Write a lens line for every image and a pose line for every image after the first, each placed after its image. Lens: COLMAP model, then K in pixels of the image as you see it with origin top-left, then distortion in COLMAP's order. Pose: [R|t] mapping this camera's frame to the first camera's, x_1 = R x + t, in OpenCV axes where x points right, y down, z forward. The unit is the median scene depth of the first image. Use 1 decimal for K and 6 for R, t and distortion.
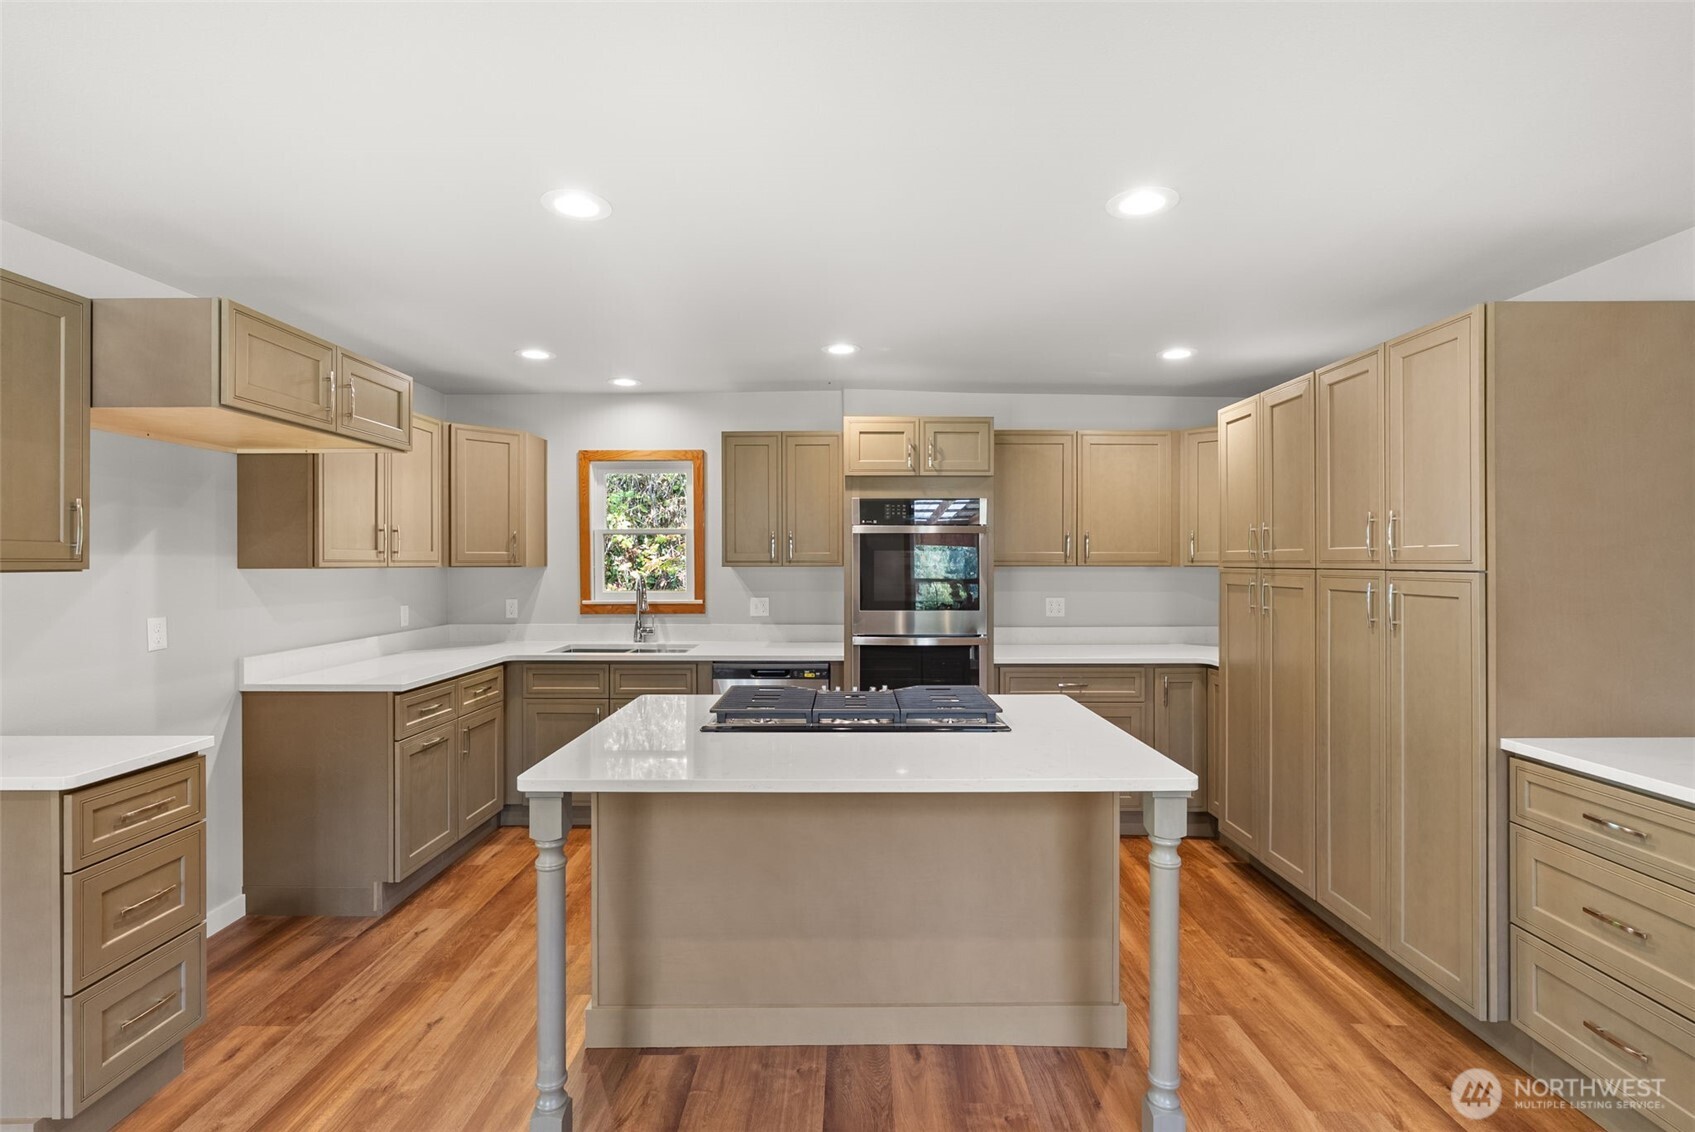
lens RADIAL K [[771.4, 0, 847.5], [0, 771.4, 566.0], [0, 0, 1]] dist [-0.007791, 0.001856]
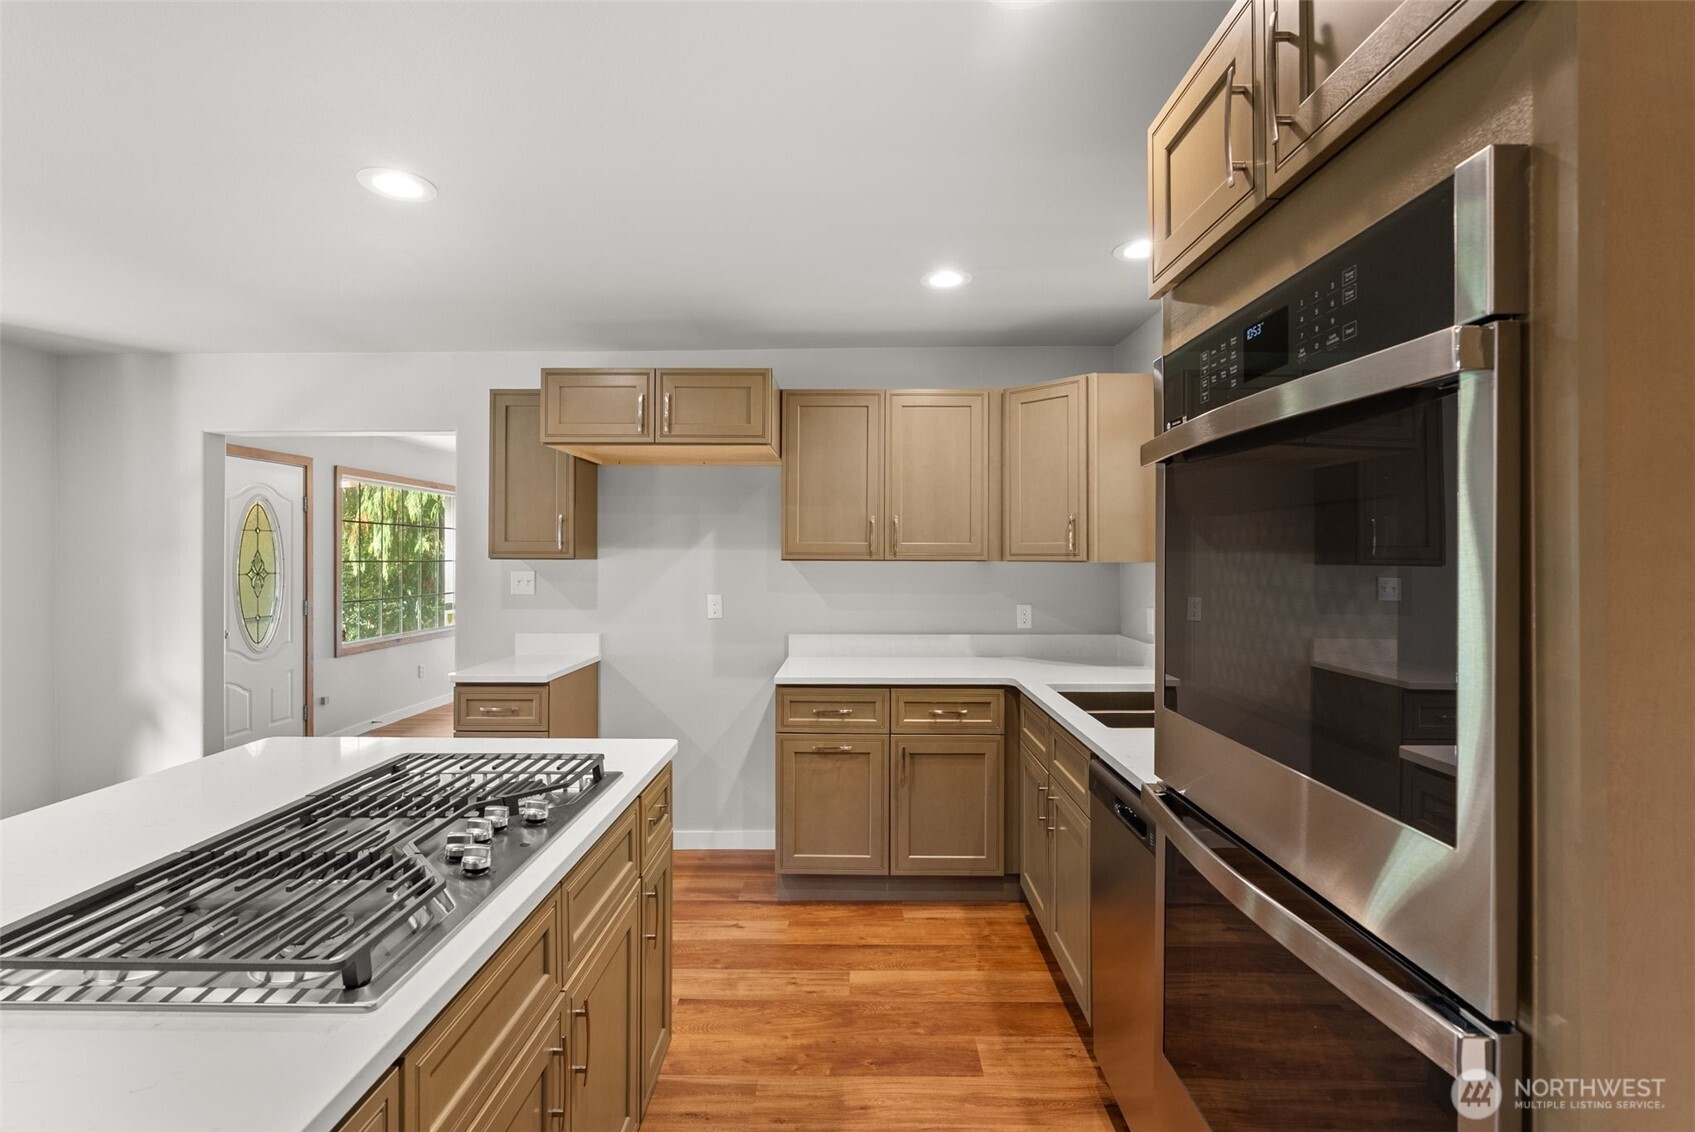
lens RADIAL K [[771.4, 0, 847.5], [0, 771.4, 566.0], [0, 0, 1]] dist [-0.007791, 0.001856]
pose [[-0.018216, 0.015390, -0.999716, 0.397493], [-0.008118, 0.999846, 0.015539, -0.006284], [0.999801, 0.008398, -0.018089, 1.063266]]
